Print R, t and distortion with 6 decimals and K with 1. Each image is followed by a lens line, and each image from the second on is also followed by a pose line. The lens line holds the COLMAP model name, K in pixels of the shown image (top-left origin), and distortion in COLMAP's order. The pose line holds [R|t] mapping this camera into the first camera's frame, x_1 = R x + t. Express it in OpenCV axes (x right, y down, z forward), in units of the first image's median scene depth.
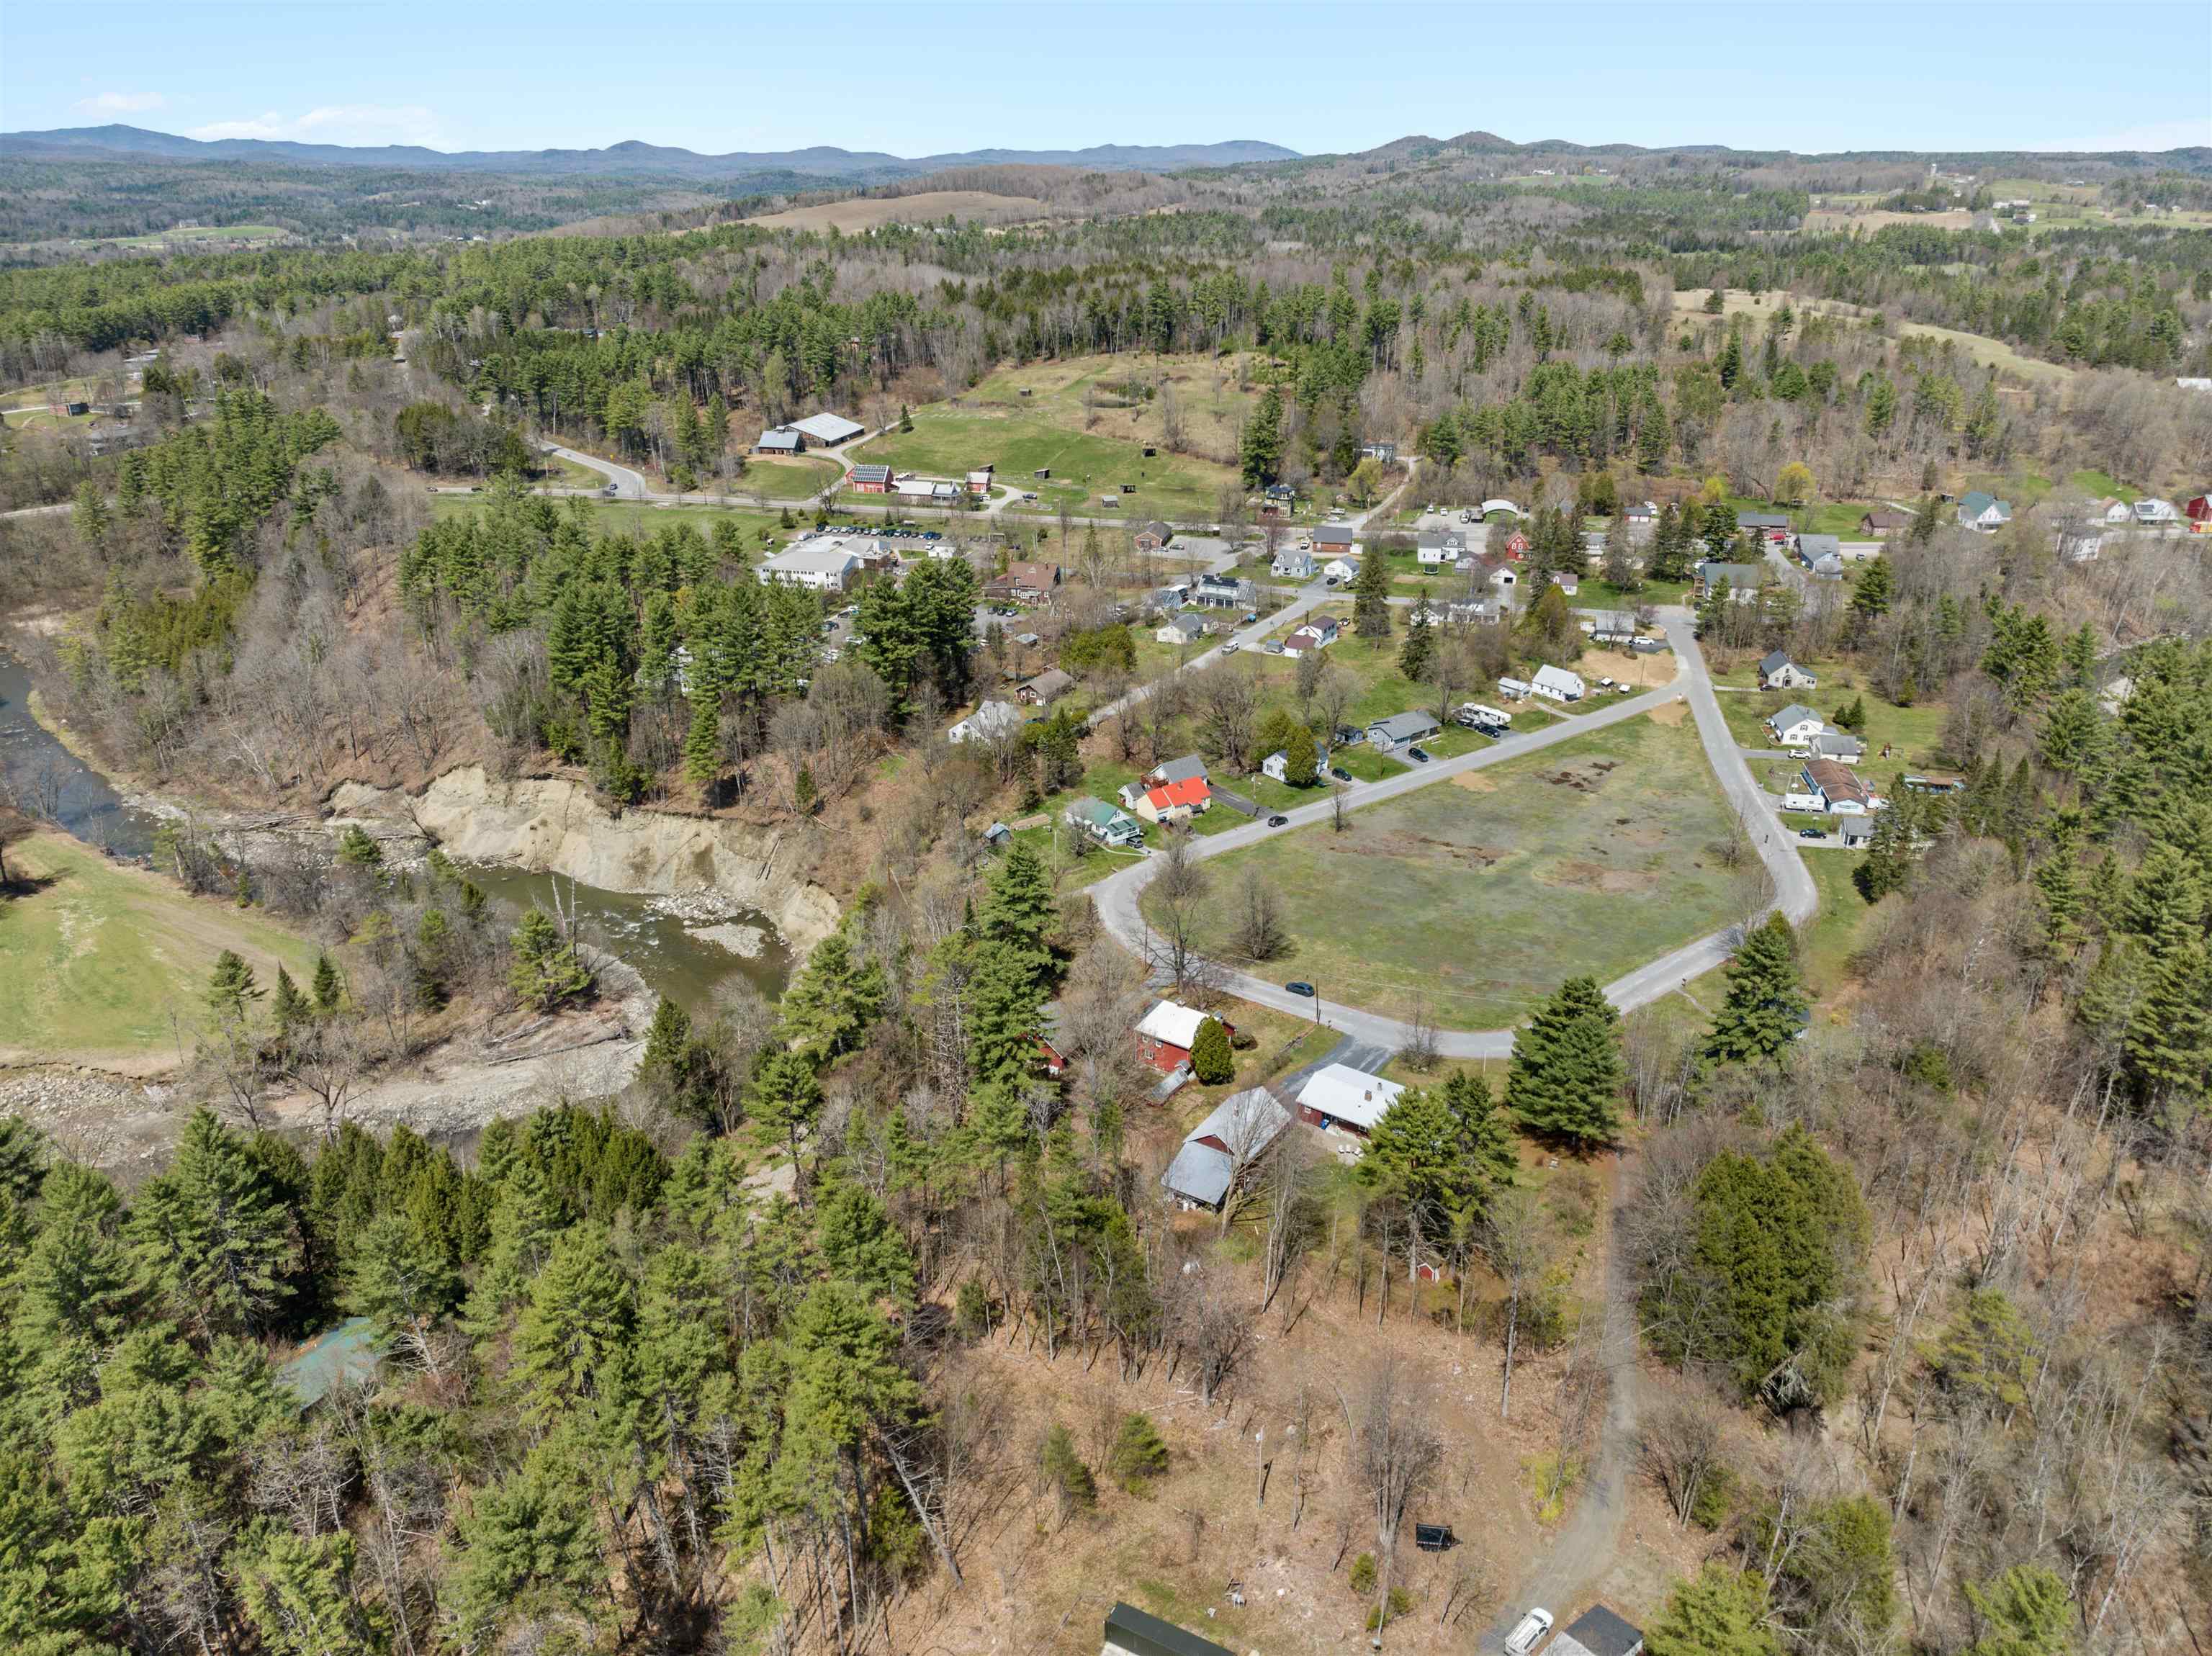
lens RADIAL K [[1556.8, 0, 1107.8], [0, 1556.8, 828.1], [0, 0, 1]] dist [-0.042606, 0.003441]
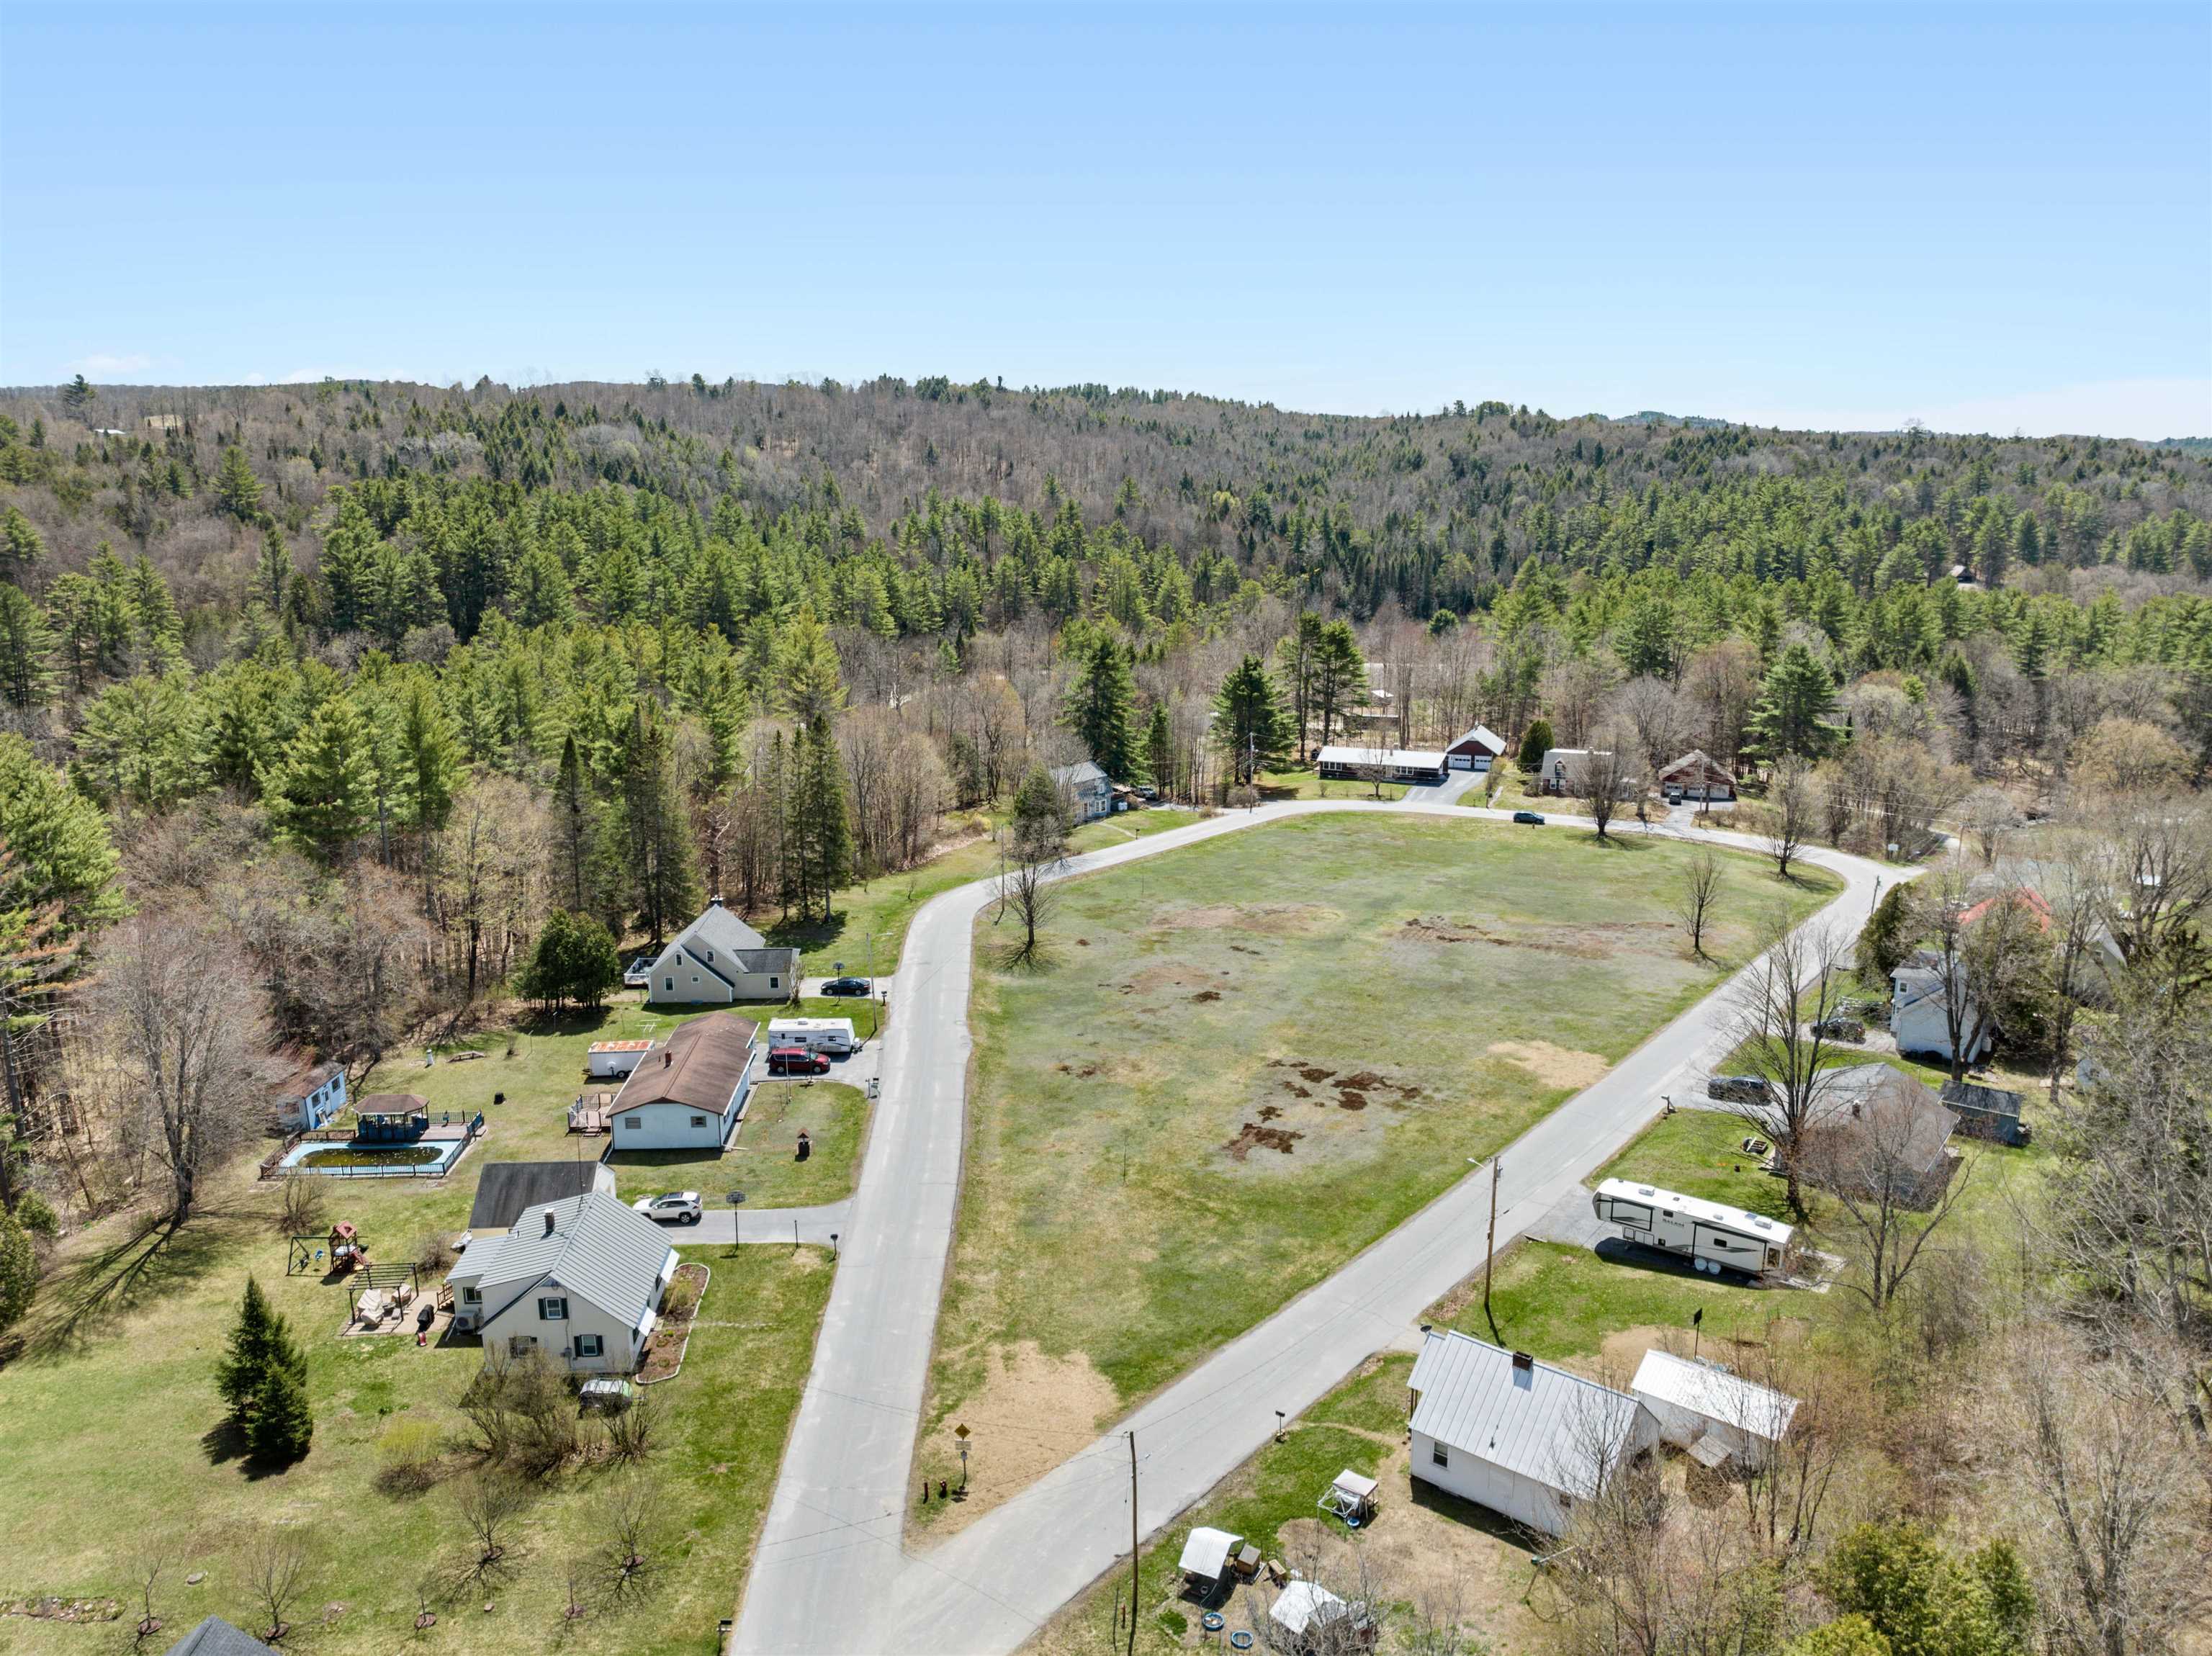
lens RADIAL K [[1556.8, 0, 1105.1], [0, 1556.8, 827.9], [0, 0, 1]] dist [-0.042606, 0.003441]
pose [[-0.970807, 0.070522, -0.229262, 0.442641], [-0.074404, 0.820119, 0.567335, -0.306985], [0.228032, 0.567830, -0.790930, 1.264564]]
